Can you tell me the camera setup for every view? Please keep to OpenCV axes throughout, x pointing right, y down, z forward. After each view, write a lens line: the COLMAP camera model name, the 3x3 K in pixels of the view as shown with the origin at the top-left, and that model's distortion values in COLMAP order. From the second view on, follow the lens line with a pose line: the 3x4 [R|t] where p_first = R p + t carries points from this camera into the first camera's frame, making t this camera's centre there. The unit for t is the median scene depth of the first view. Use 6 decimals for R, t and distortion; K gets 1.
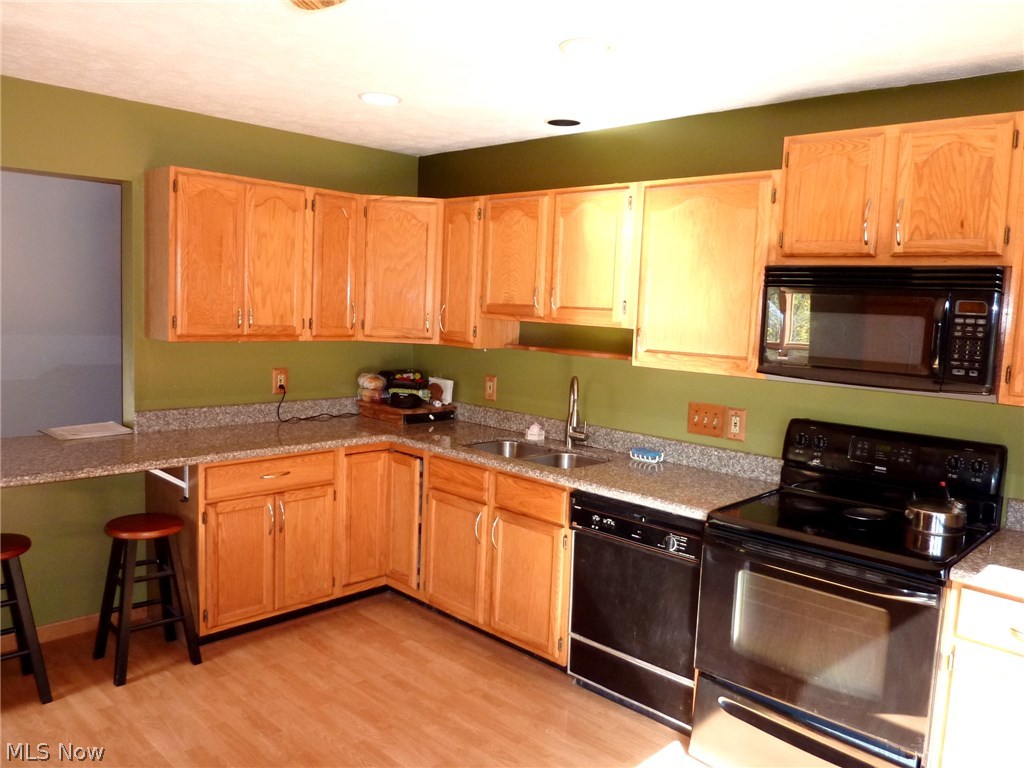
lens RADIAL K [[796.6, 0, 512.0], [0, 796.6, 384.0], [0, 0, 1]] dist [0.001395, 0.001388]
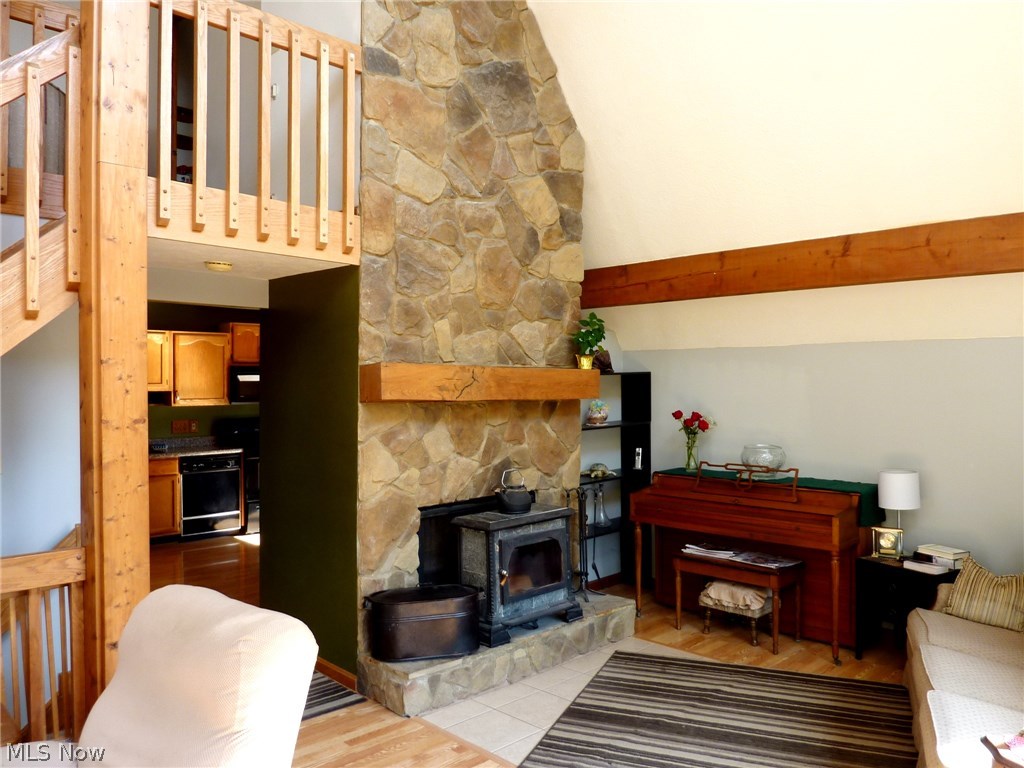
lens RADIAL K [[796.6, 0, 512.0], [0, 796.6, 384.0], [0, 0, 1]] dist [0.001395, 0.001388]
pose [[0.035751, -0.045048, 0.998345, -2.291040], [0.104993, 0.993624, 0.041075, -0.084003], [-0.993830, 0.103350, 0.040252, -0.128495]]
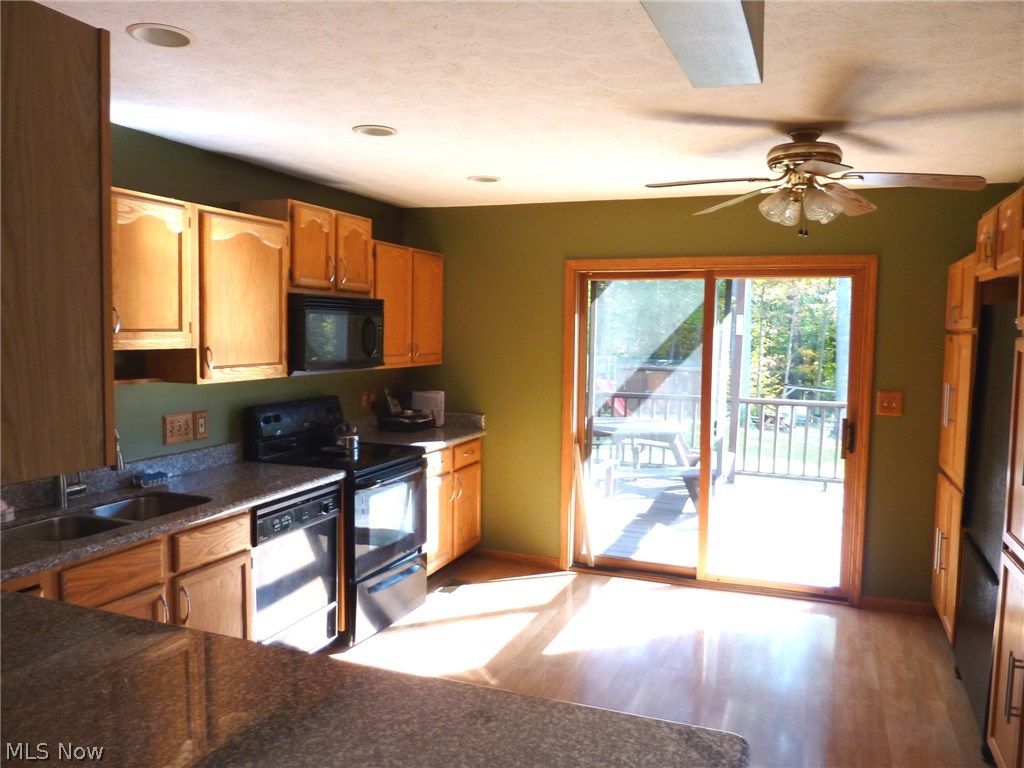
lens RADIAL K [[796.6, 0, 512.0], [0, 796.6, 384.0], [0, 0, 1]] dist [0.001395, 0.001388]
pose [[-0.380692, -0.112932, 0.917780, -0.965088], [0.064868, 0.986808, 0.148333, -0.153852], [-0.922424, 0.116004, -0.368345, 1.040379]]
